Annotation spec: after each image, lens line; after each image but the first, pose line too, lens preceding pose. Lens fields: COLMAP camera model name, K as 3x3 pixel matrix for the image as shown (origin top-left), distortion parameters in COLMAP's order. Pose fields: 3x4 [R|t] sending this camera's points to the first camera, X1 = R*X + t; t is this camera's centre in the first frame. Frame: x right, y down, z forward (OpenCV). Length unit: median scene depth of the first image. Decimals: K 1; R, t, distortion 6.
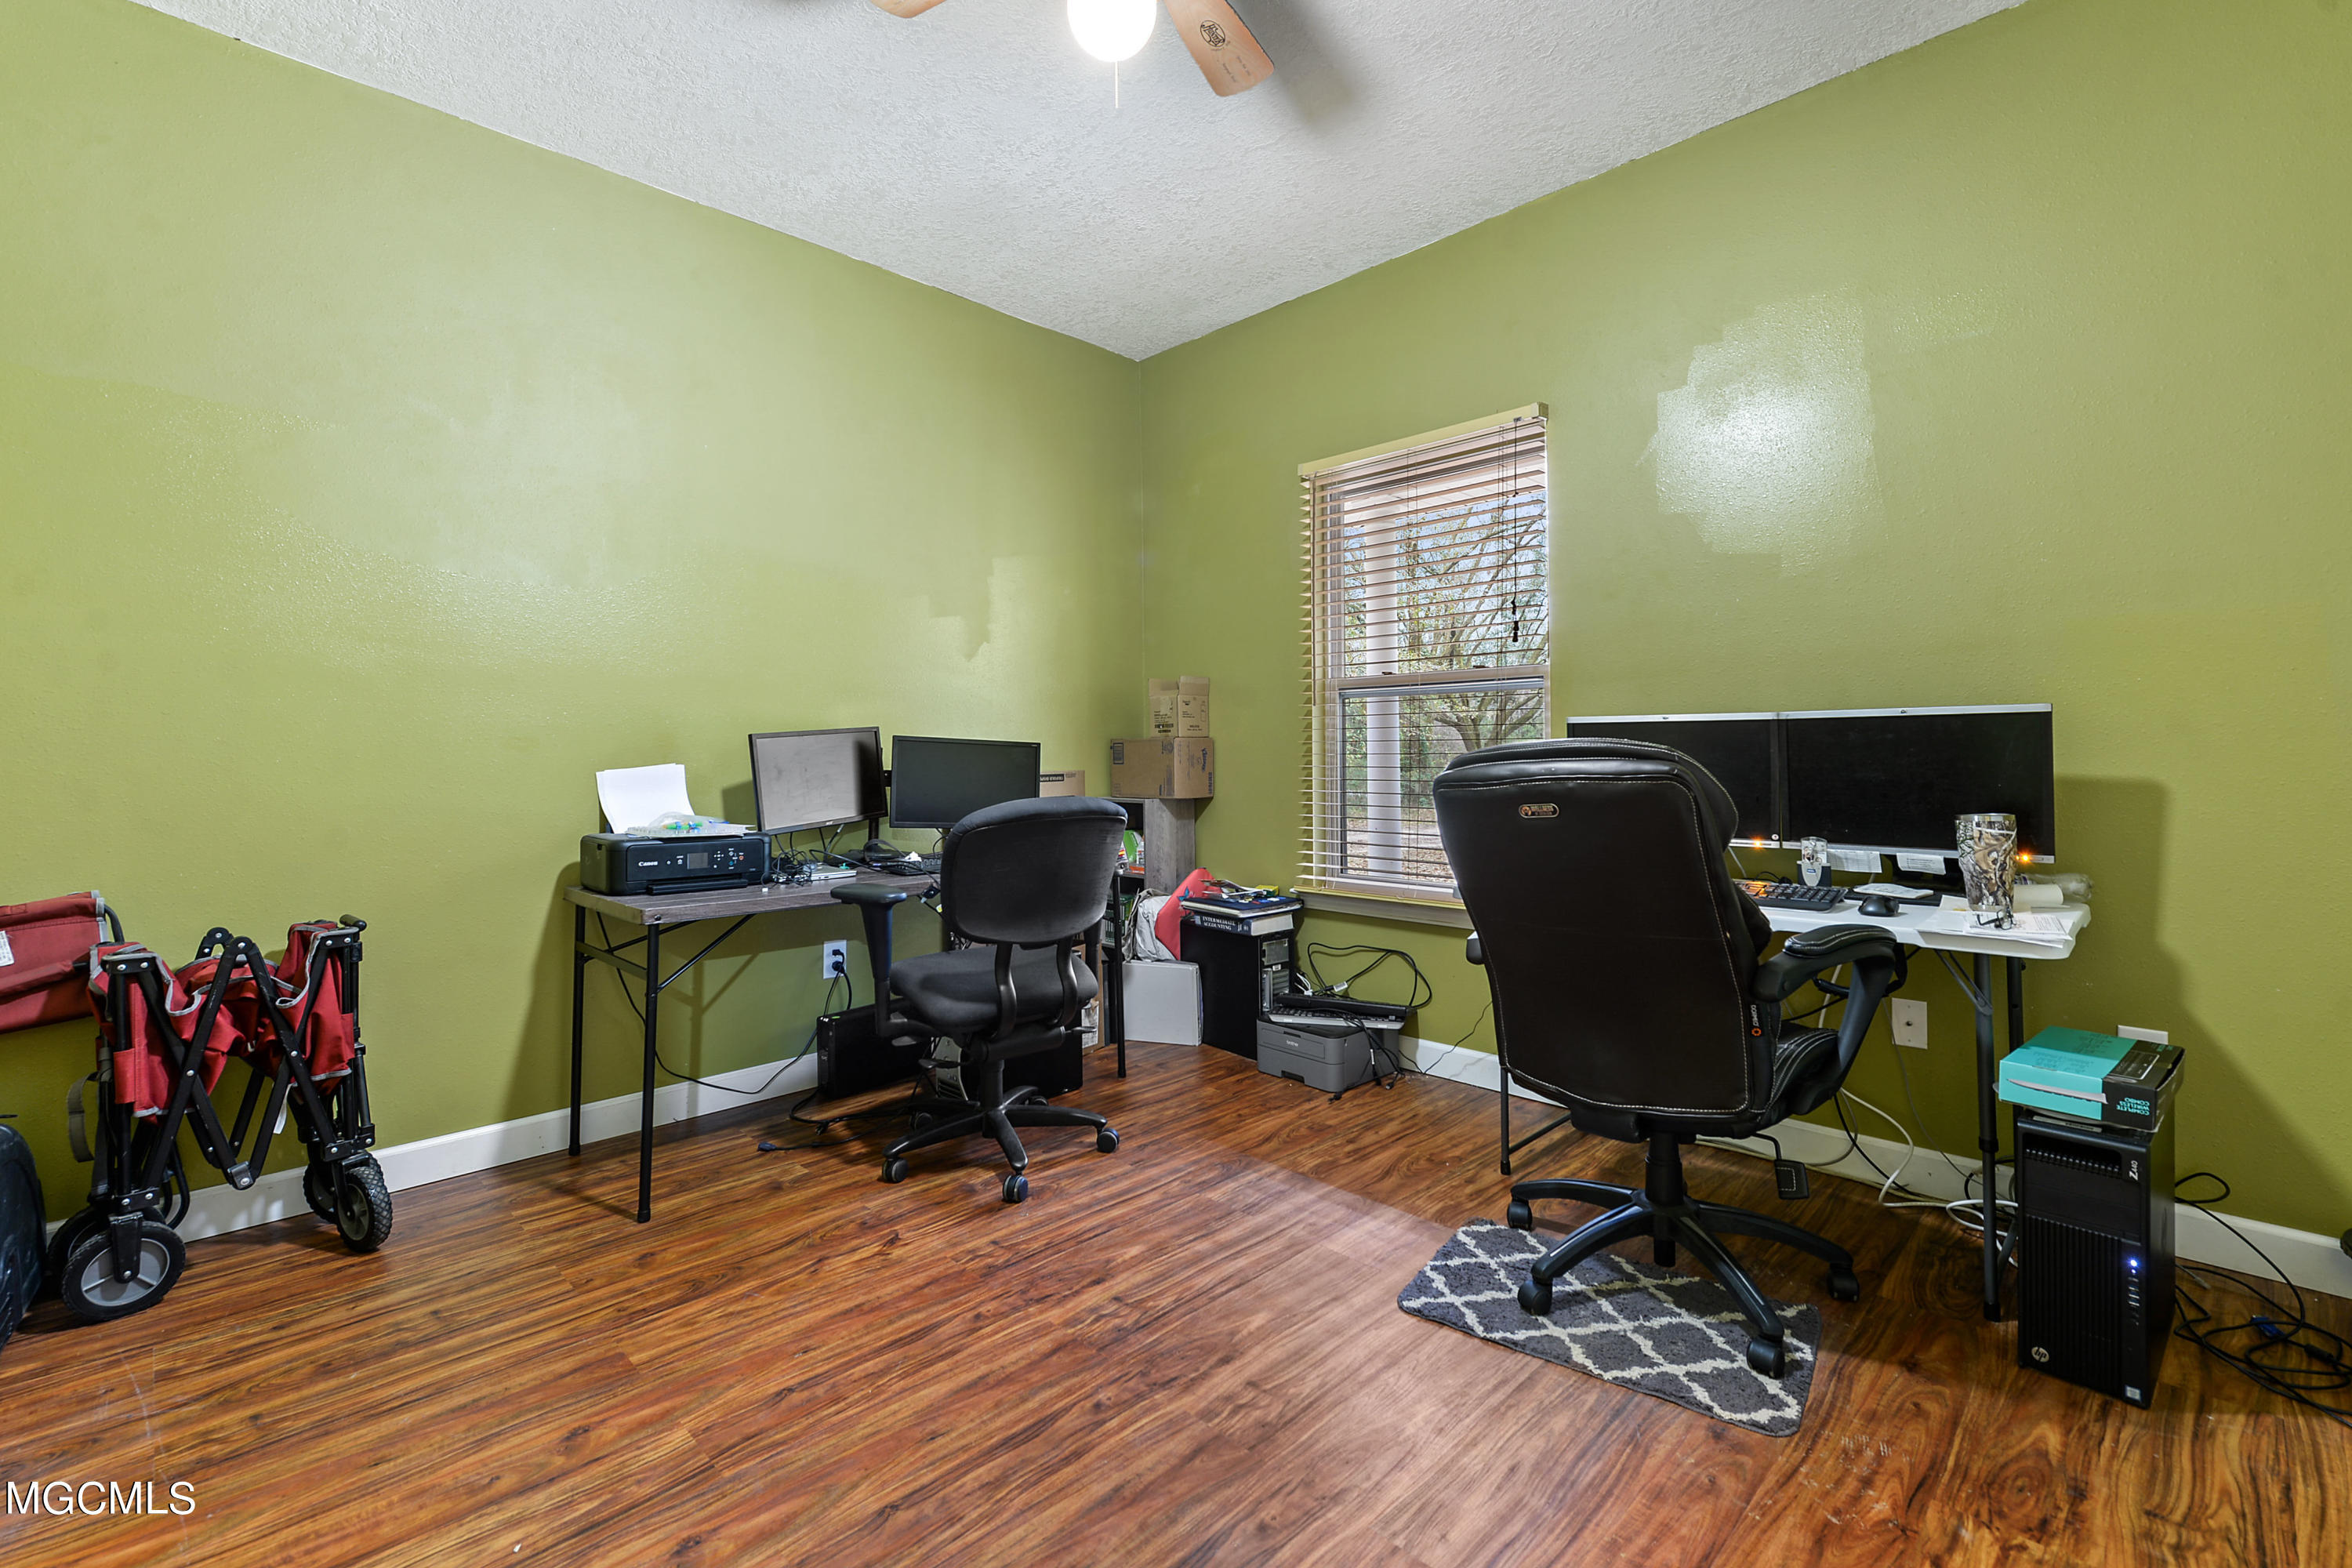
lens RADIAL K [[1021.5, 0, 1176.6], [0, 1021.5, 765.8], [0, 0, 1]] dist [0.000235, -0.000524]
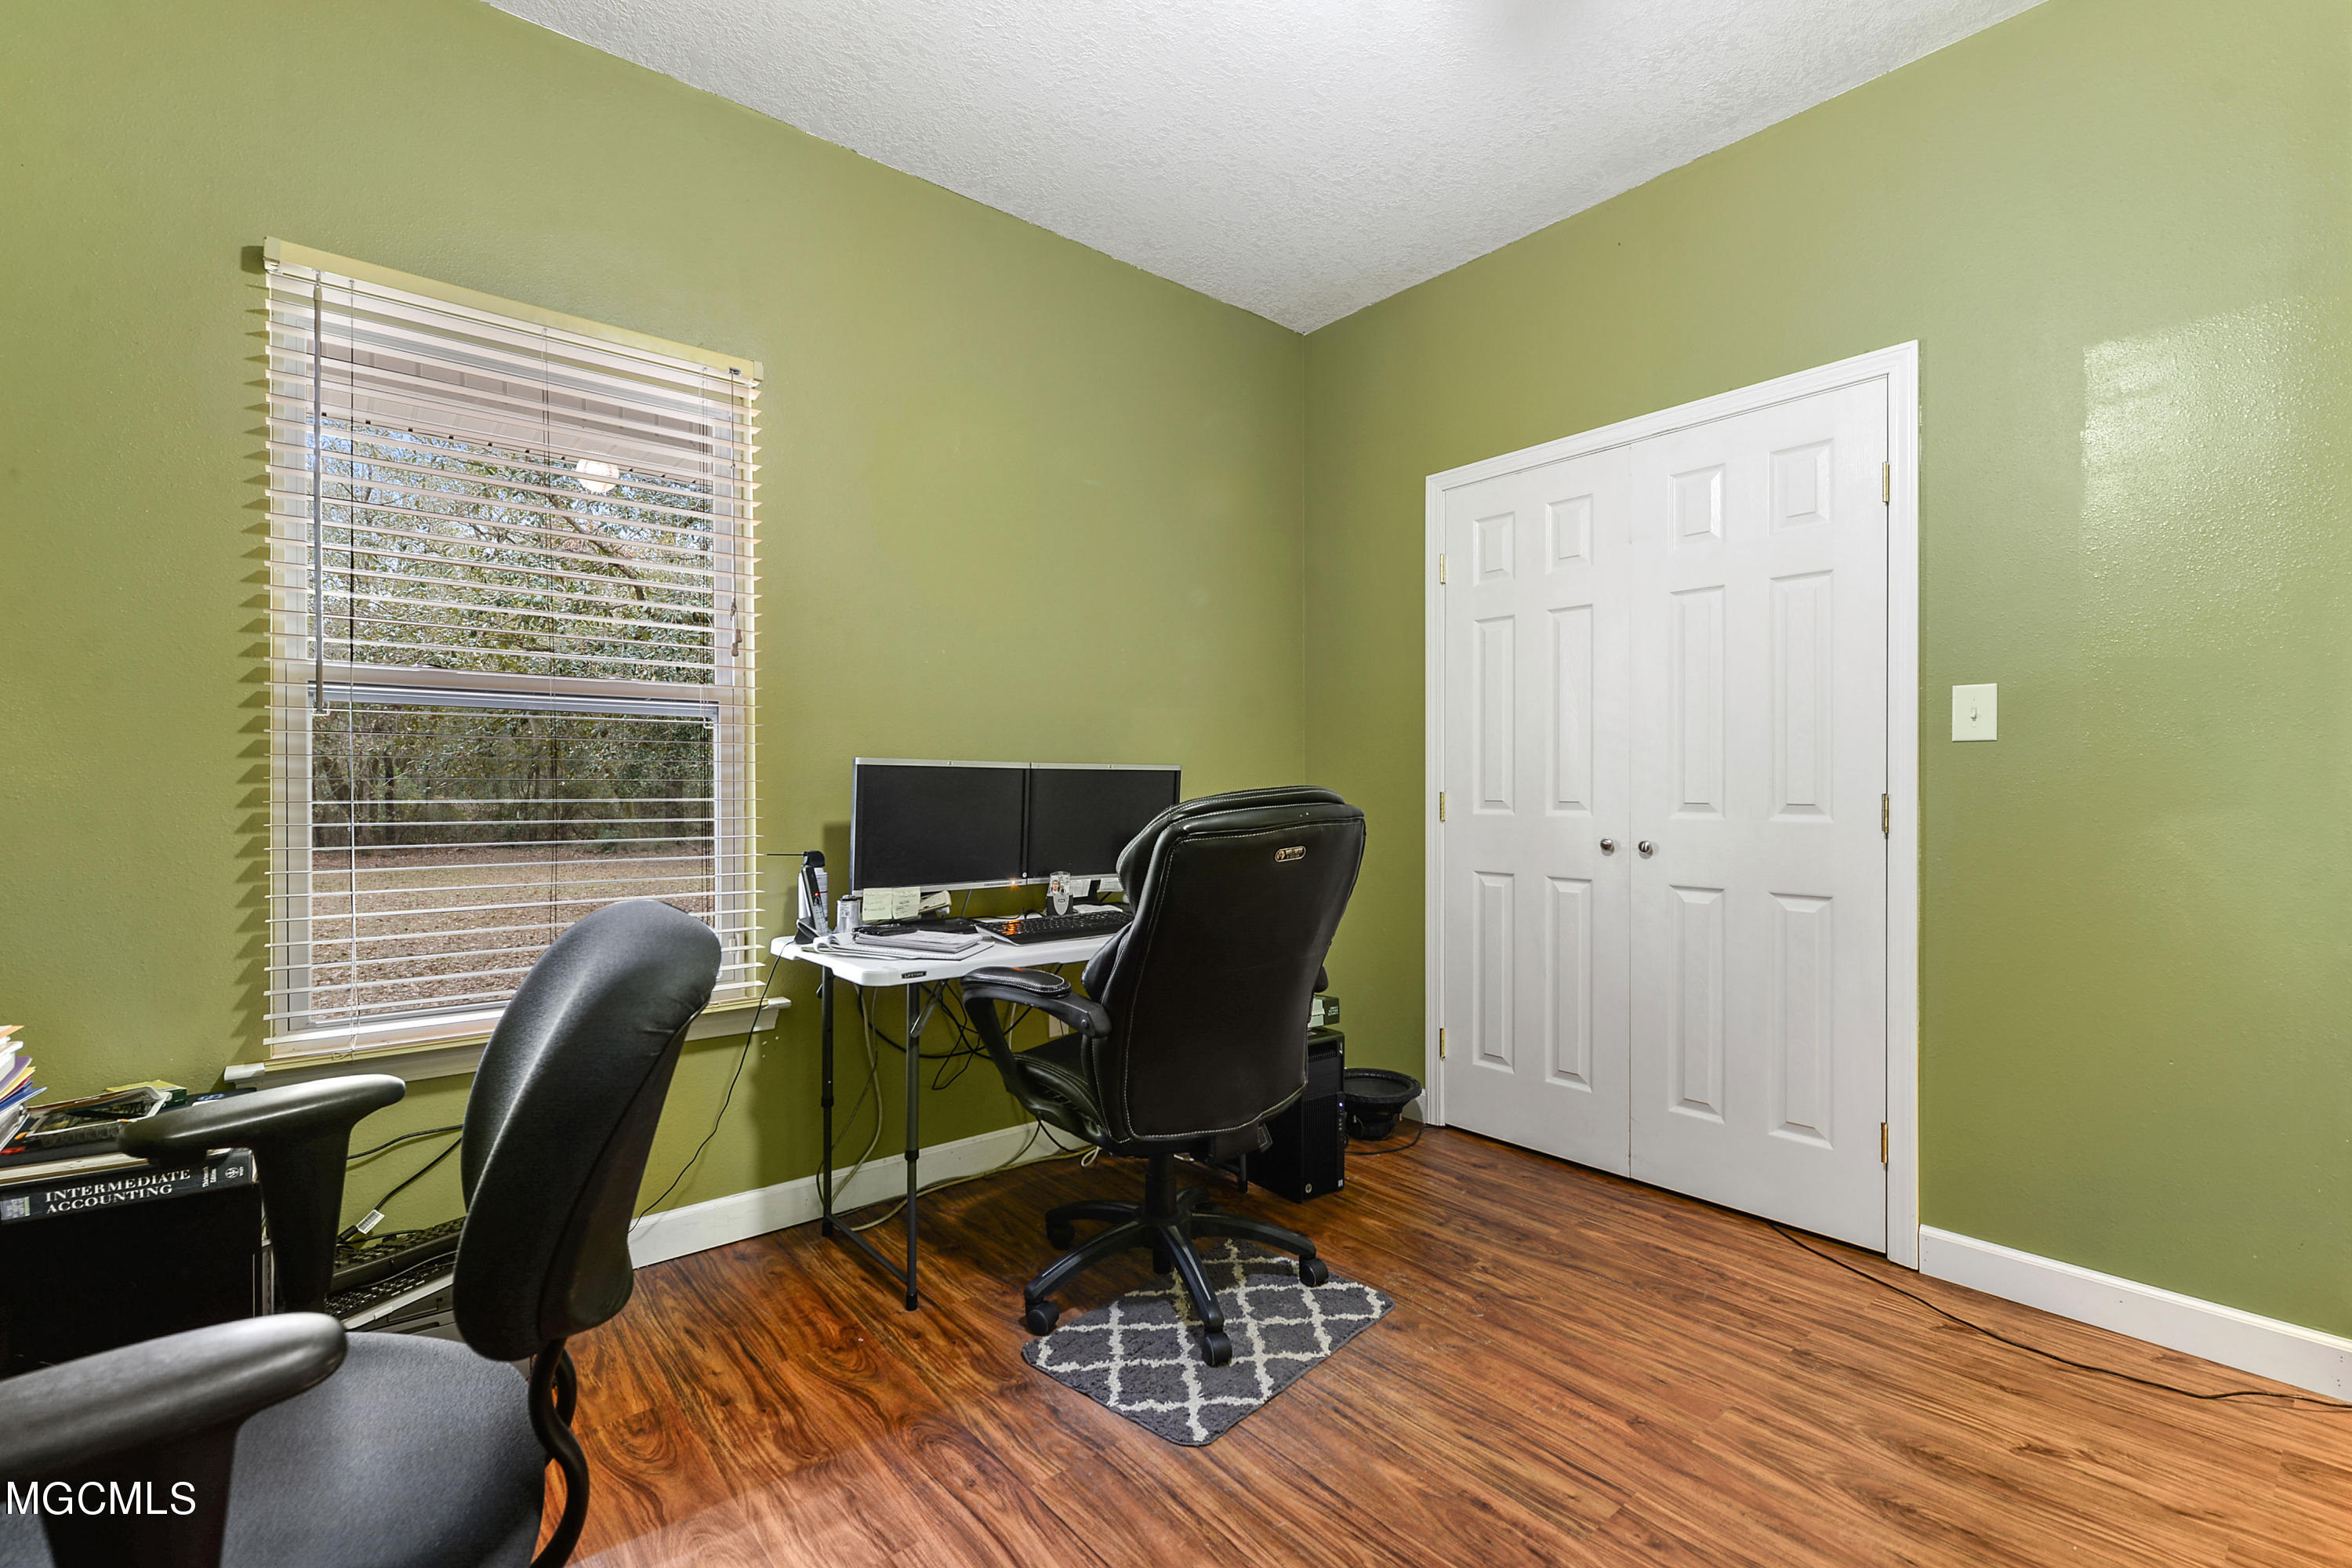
lens RADIAL K [[1021.5, 0, 1176.7], [0, 1021.5, 797.2], [0, 0, 1]] dist [0.000235, -0.000524]
pose [[0.106342, -0.002342, 0.994327, -0.650210], [0.017399, 0.999849, 0.000494, -0.015733], [-0.994177, 0.017248, 0.106366, 0.942071]]
